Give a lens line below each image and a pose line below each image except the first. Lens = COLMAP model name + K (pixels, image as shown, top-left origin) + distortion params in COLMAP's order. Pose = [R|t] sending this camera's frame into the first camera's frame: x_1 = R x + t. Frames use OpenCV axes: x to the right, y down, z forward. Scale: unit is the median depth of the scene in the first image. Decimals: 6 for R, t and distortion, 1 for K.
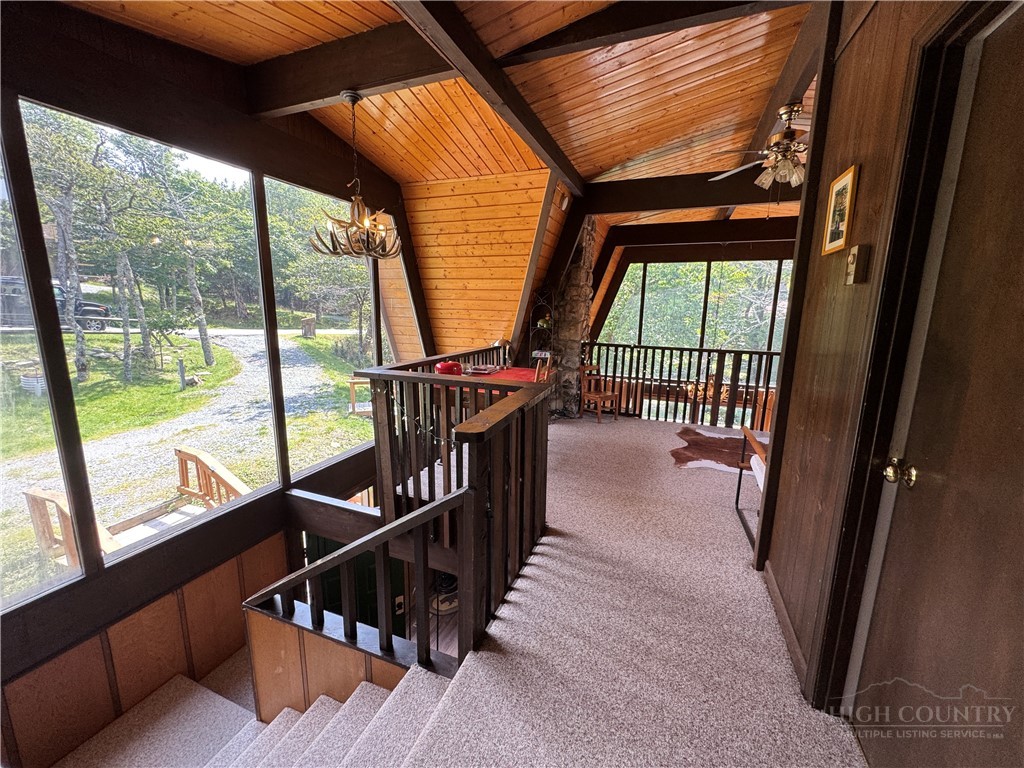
lens RADIAL K [[411.4, 0, 509.5], [0, 411.4, 381.6], [0, 0, 1]] dist [0.001248, 0.000181]
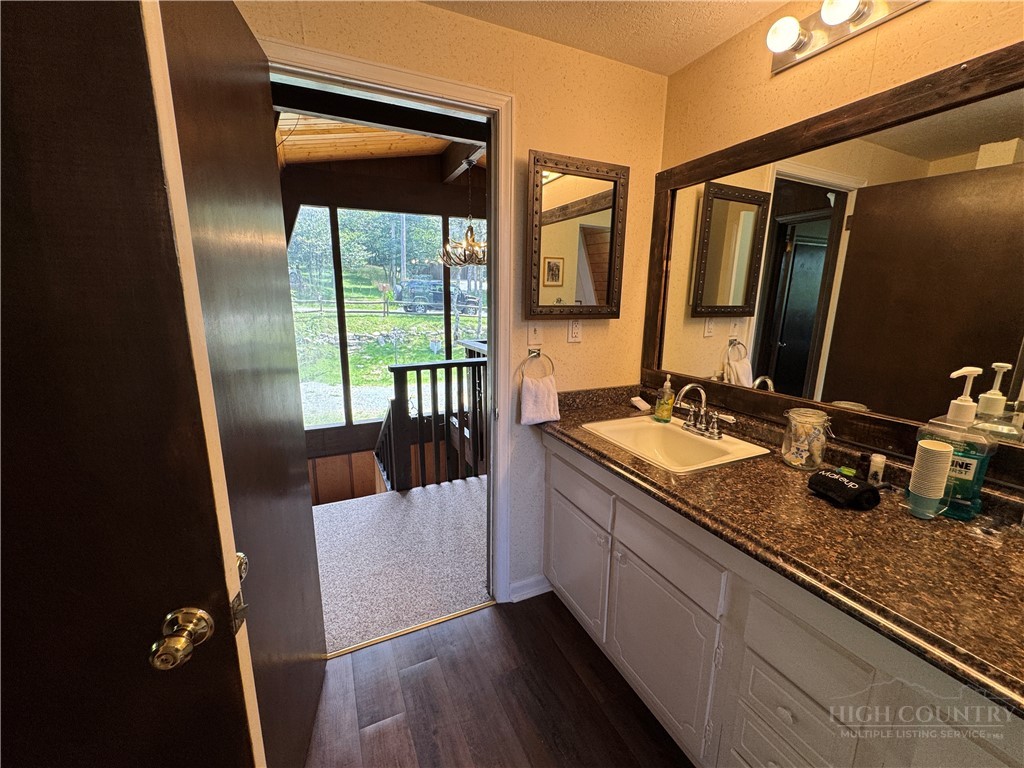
lens RADIAL K [[411.4, 0, 509.5], [0, 411.4, 381.6], [0, 0, 1]] dist [0.001248, 0.000181]
pose [[0.723444, 0.139793, -0.676082, 0.793371], [-0.128341, 0.989447, 0.067256, -0.005659], [0.678349, 0.038113, 0.733750, -0.008184]]
